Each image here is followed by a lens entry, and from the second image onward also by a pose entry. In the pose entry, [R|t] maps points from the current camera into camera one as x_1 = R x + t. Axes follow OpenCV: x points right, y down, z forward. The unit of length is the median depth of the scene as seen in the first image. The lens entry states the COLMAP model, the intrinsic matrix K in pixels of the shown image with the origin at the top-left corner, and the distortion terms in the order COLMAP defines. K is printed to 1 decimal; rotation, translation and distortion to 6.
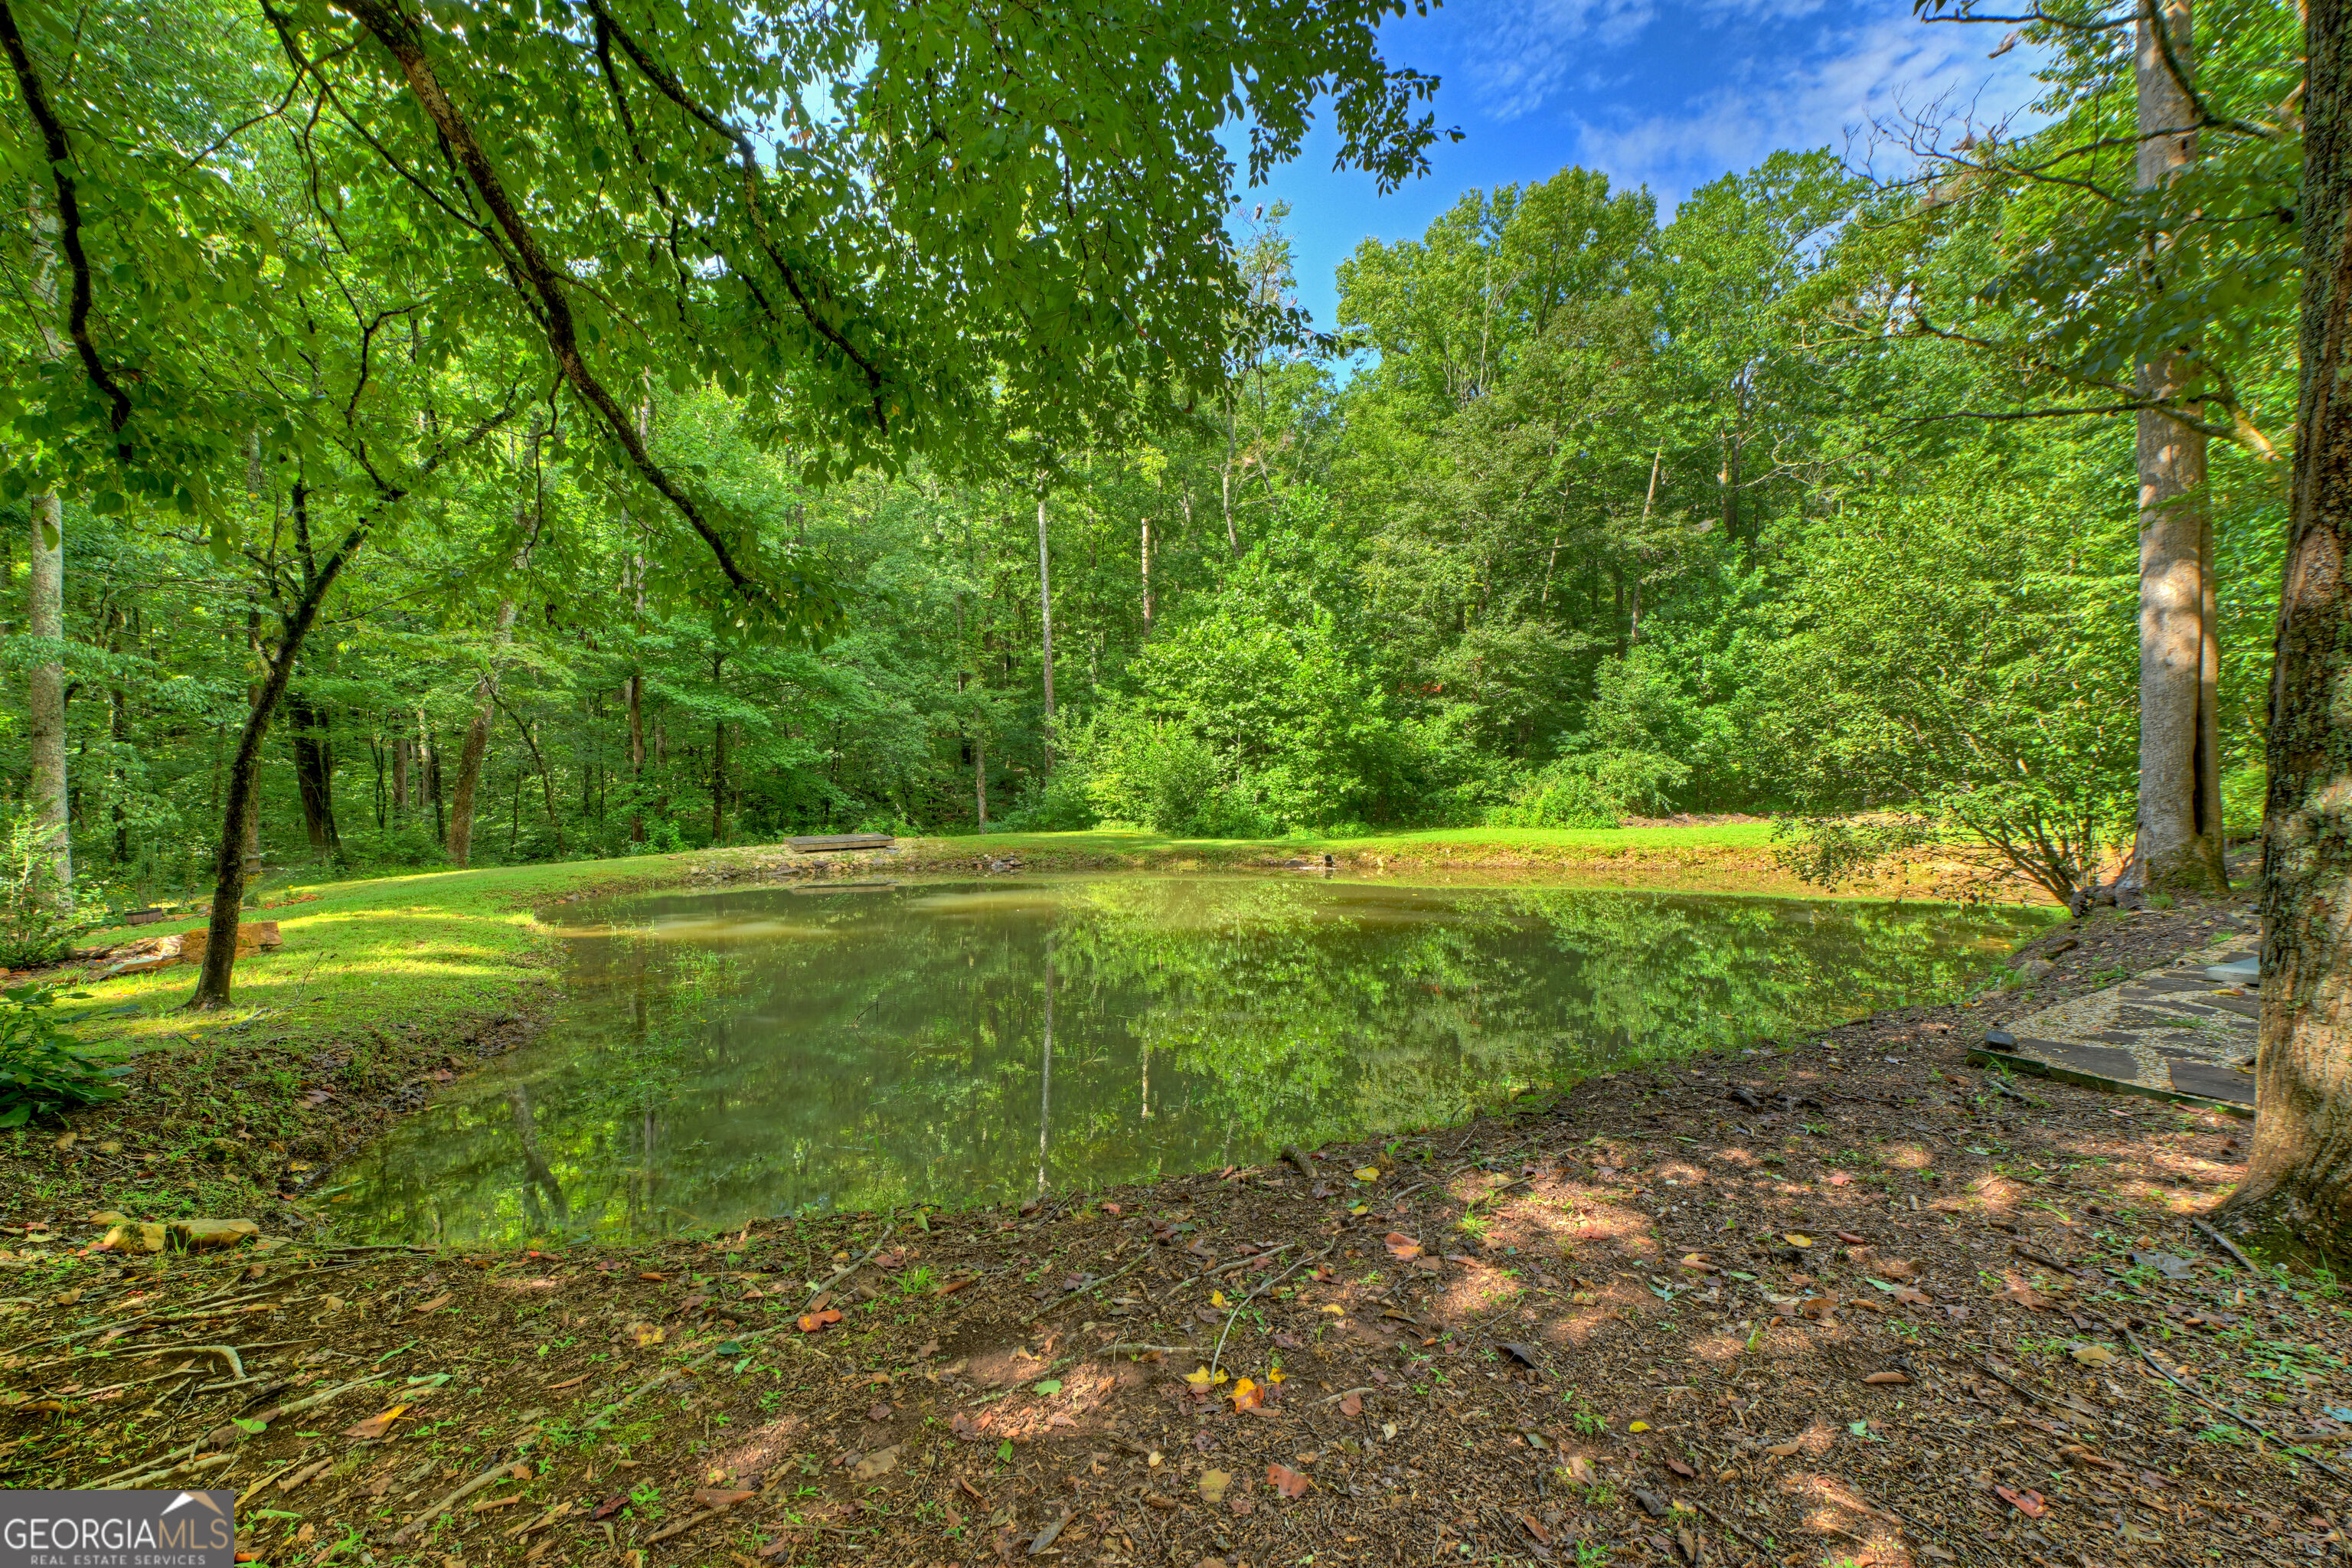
lens RADIAL K [[930.8, 0, 1175.0], [0, 930.8, 780.9], [0, 0, 1]] dist [-0.003356, -0.000202]
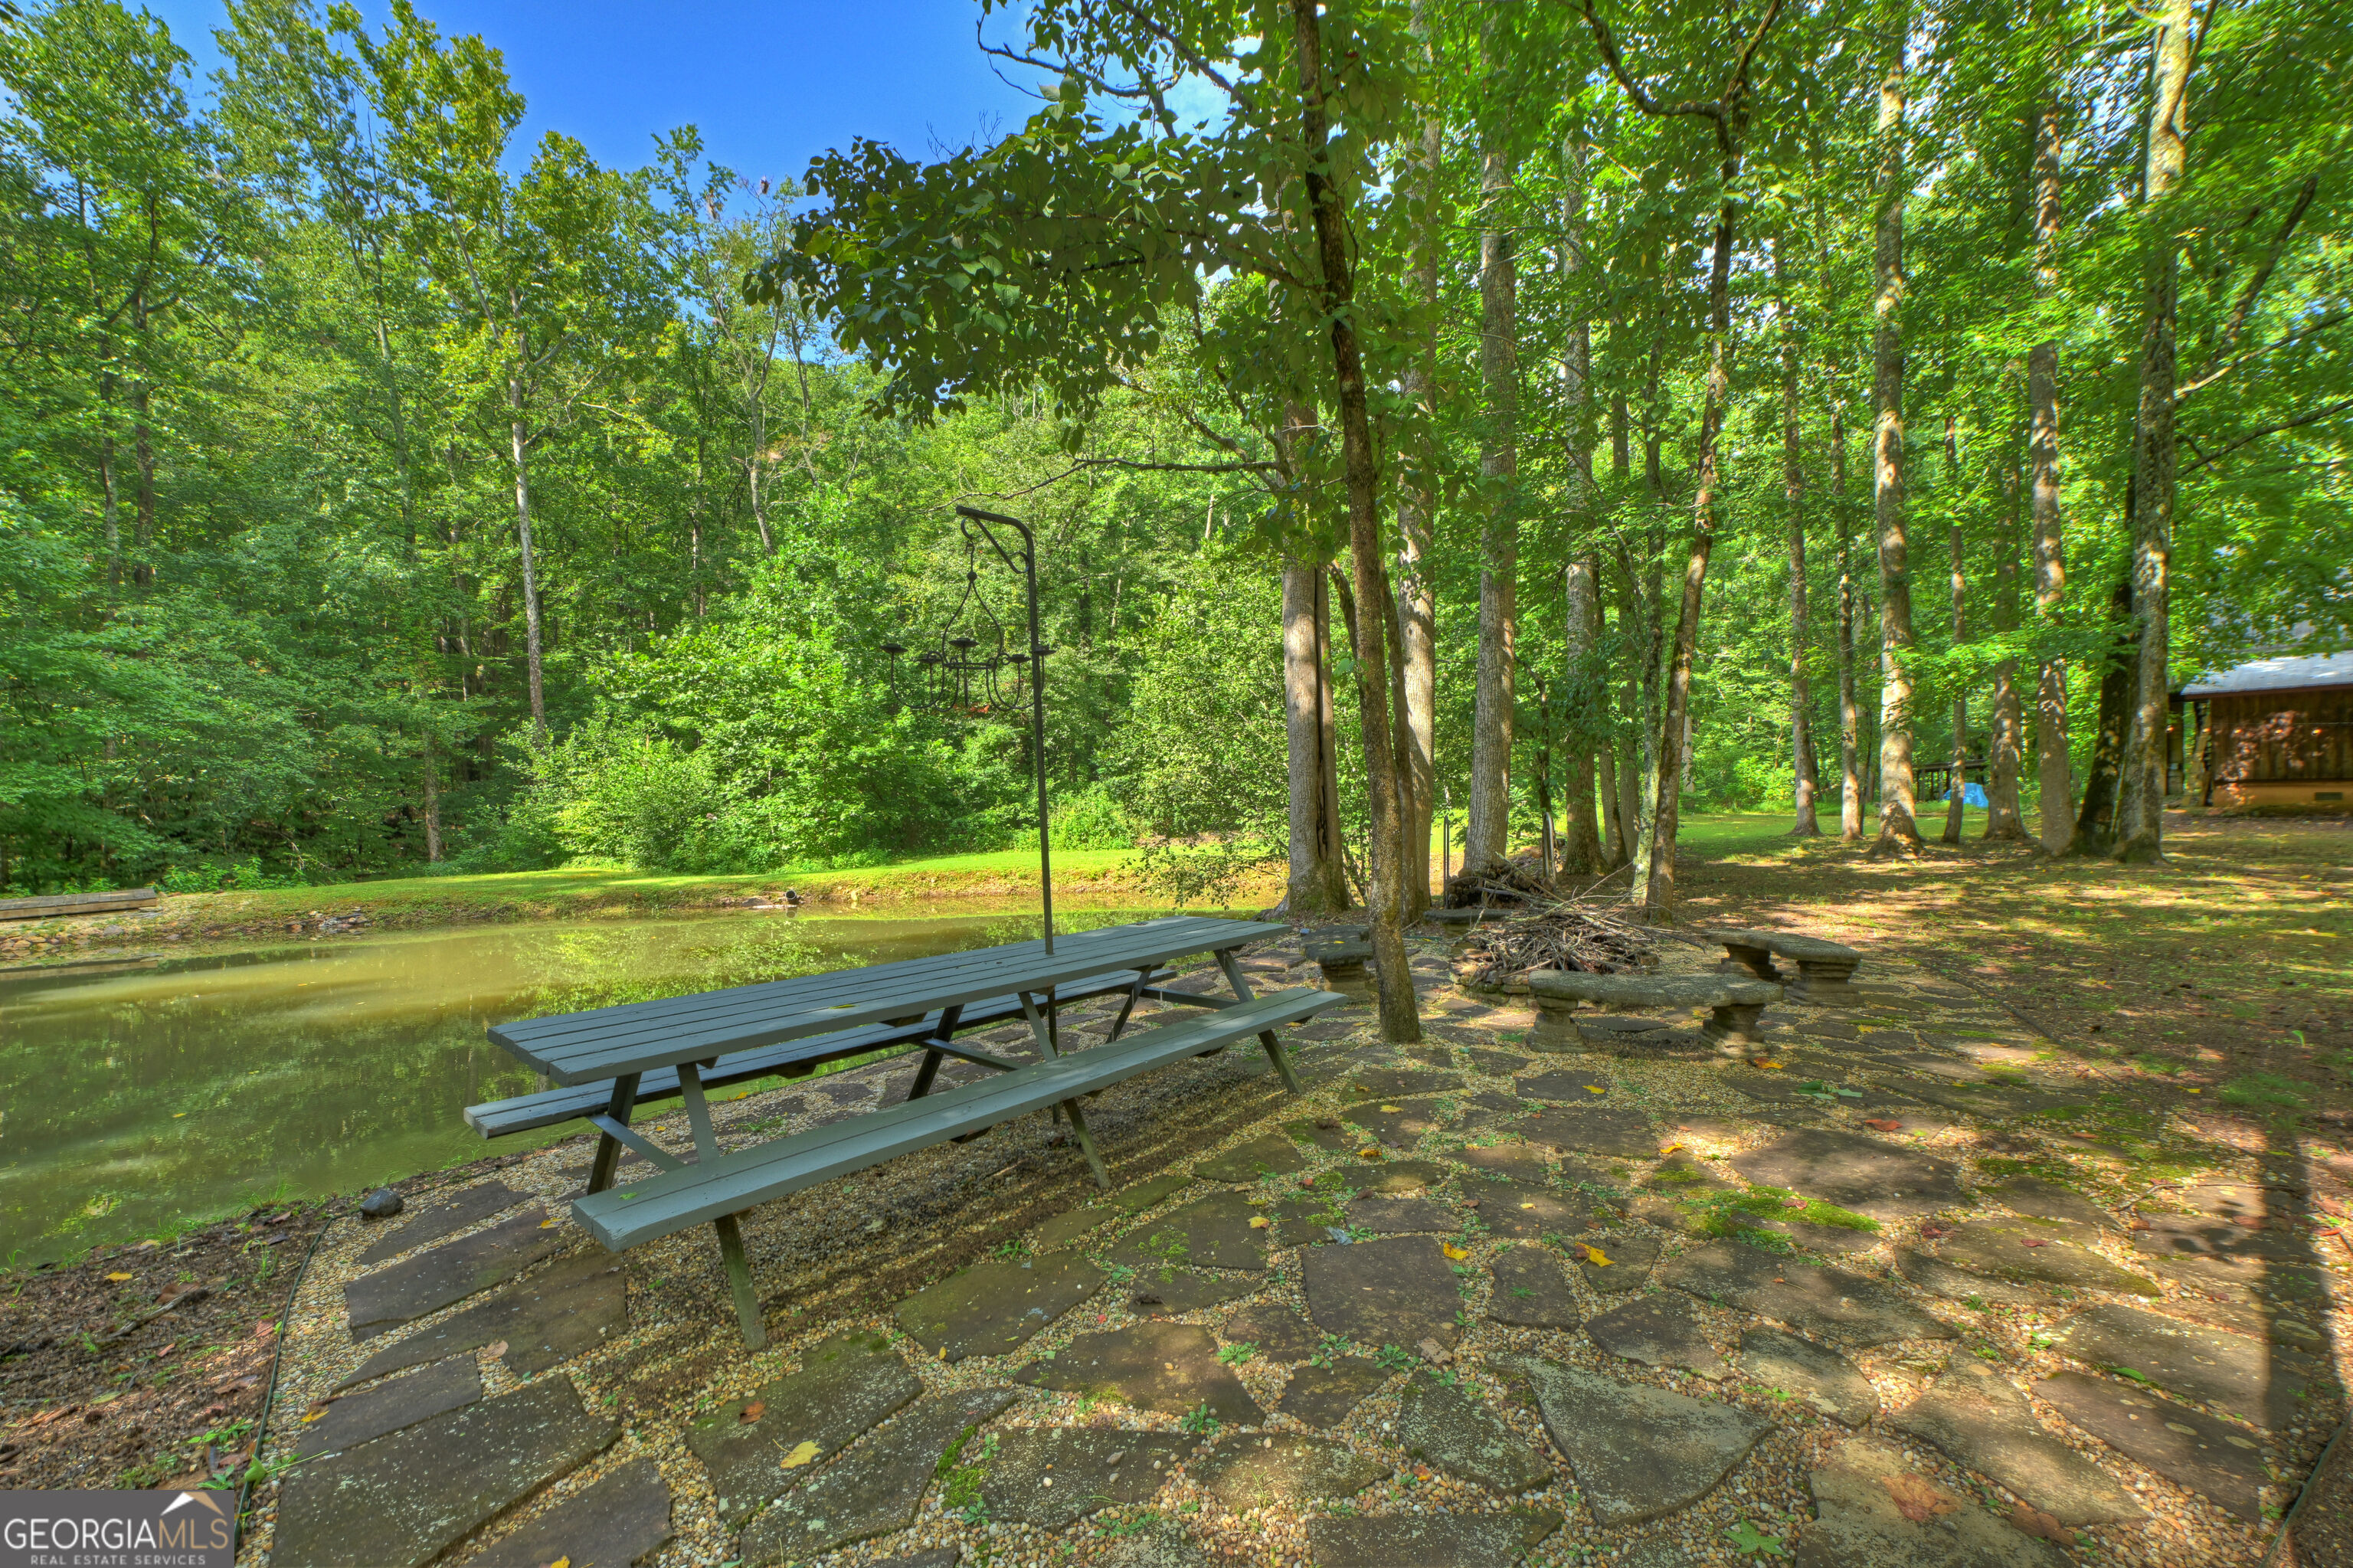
lens RADIAL K [[931.2, 0, 1180.7], [0, 931.2, 779.9], [0, 0, 1]] dist [-0.003356, -0.000202]
pose [[0.934968, -0.005110, 0.354696, 0.148804], [0.011631, 0.999800, -0.016254, -0.007432], [-0.354542, 0.019323, 0.934840, 0.011585]]
